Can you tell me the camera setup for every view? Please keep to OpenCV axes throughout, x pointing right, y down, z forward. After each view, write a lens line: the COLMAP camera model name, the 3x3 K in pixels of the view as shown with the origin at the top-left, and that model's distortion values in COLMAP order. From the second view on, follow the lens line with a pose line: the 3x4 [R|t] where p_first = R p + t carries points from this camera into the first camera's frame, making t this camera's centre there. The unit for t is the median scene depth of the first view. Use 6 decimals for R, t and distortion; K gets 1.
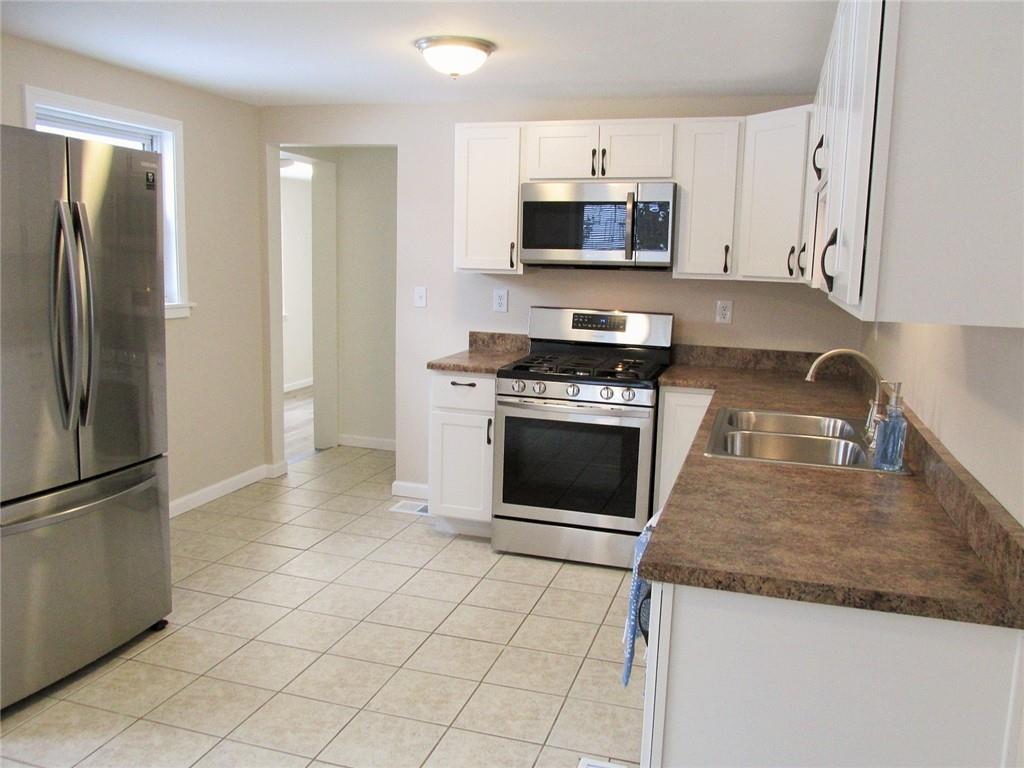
lens RADIAL K [[852.0, 0, 511.6], [0, 852.0, 387.4], [0, 0, 1]] dist [-0.028202, -0.003384]
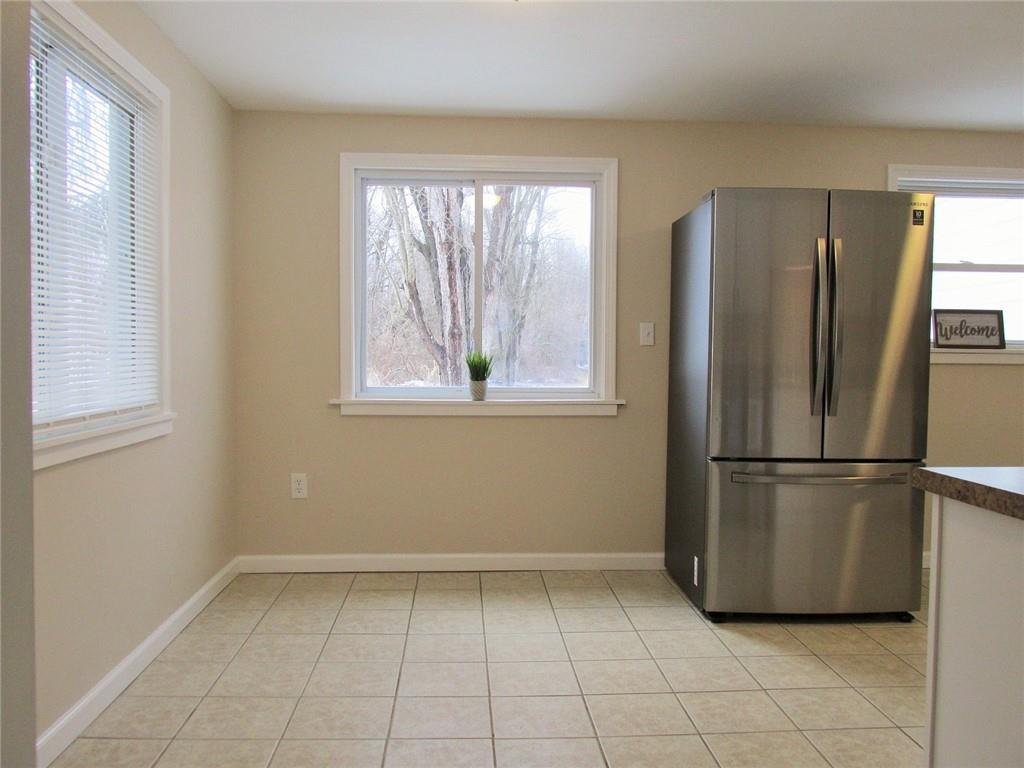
lens RADIAL K [[852.0, 0, 512.6], [0, 852.0, 381.3], [0, 0, 1]] dist [-0.028202, -0.003384]
pose [[0.347122, 0.005294, -0.937805, 0.486097], [-0.144468, 0.988350, -0.047894, 0.118454], [0.926626, 0.152108, 0.343843, 0.122021]]
